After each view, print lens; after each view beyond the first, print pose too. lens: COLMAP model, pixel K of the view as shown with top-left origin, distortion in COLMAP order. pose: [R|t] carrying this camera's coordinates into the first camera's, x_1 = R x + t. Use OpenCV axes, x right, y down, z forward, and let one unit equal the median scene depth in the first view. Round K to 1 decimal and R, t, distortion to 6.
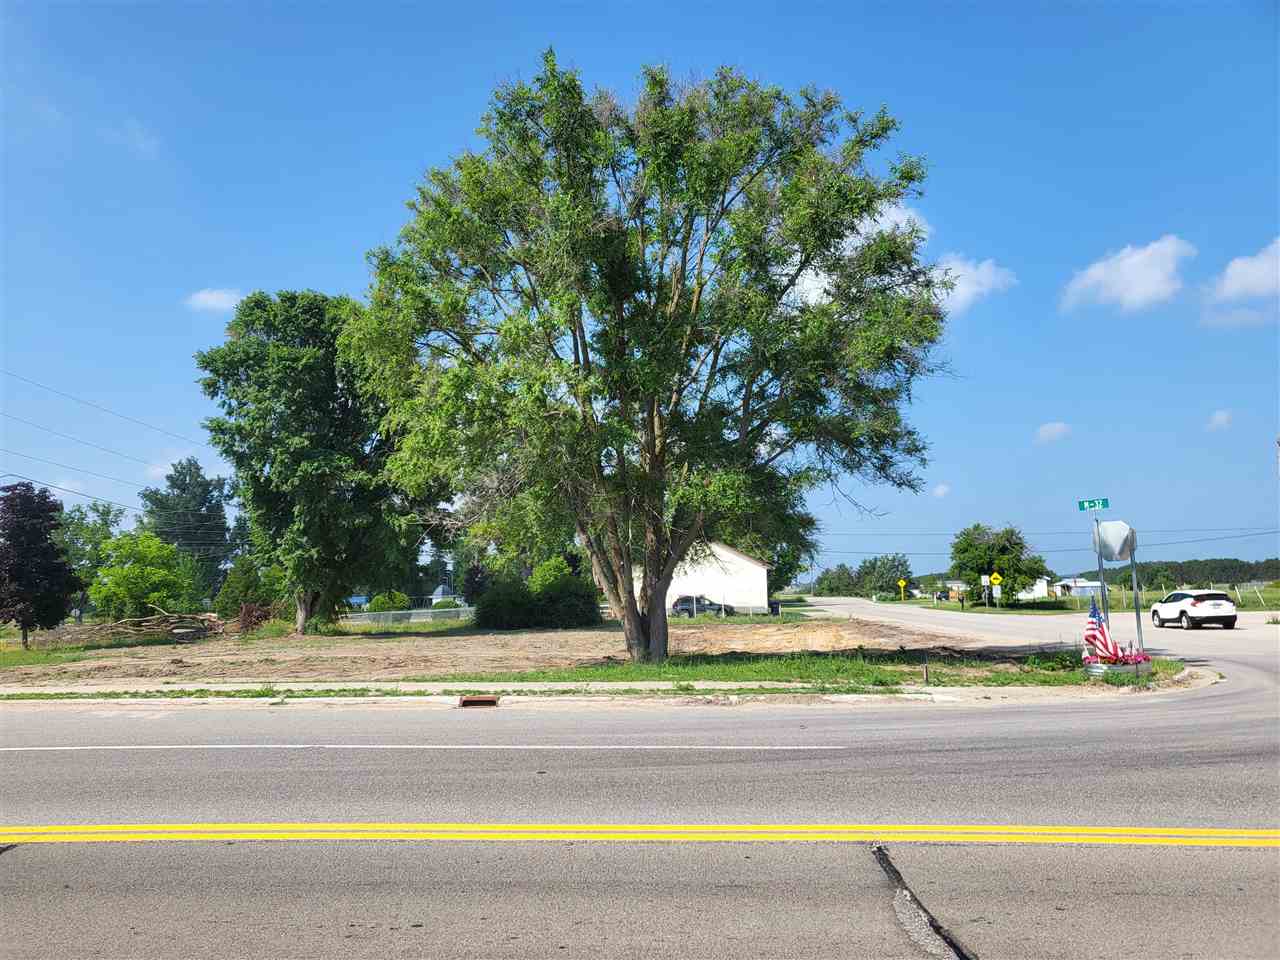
lens RADIAL K [[951.8, 0, 620.6], [0, 951.8, 489.7], [0, 0, 1]] dist [-0.027674, 0.053516]
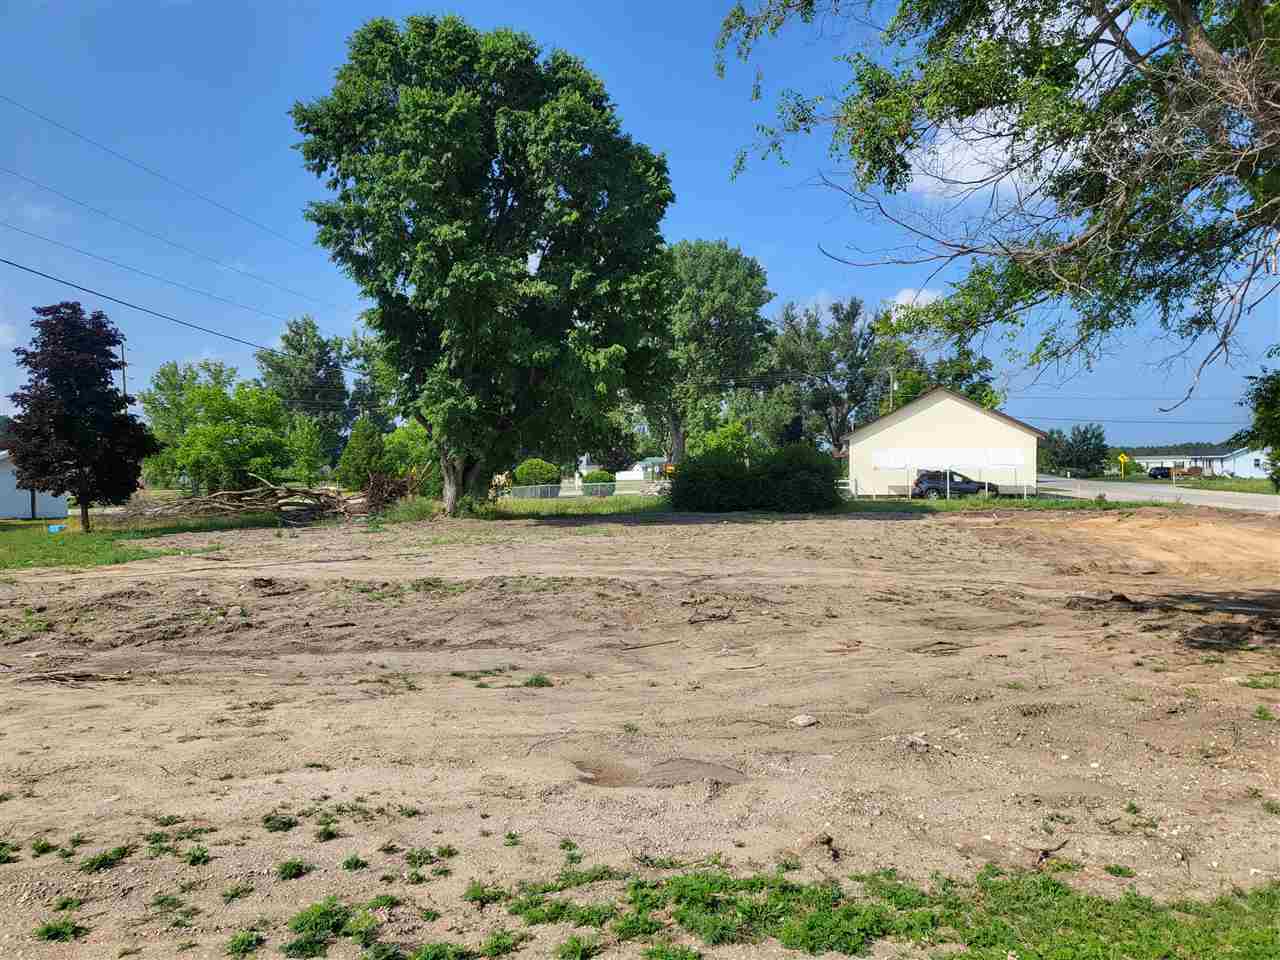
lens RADIAL K [[951.8, 0, 676.6], [0, 951.8, 472.0], [0, 0, 1]] dist [-0.027674, 0.053516]
pose [[0.998213, 0.014038, -0.058079, -0.122531], [-0.007237, 0.993260, 0.115683, 0.032681], [0.059311, -0.115056, 0.991587, 0.293586]]
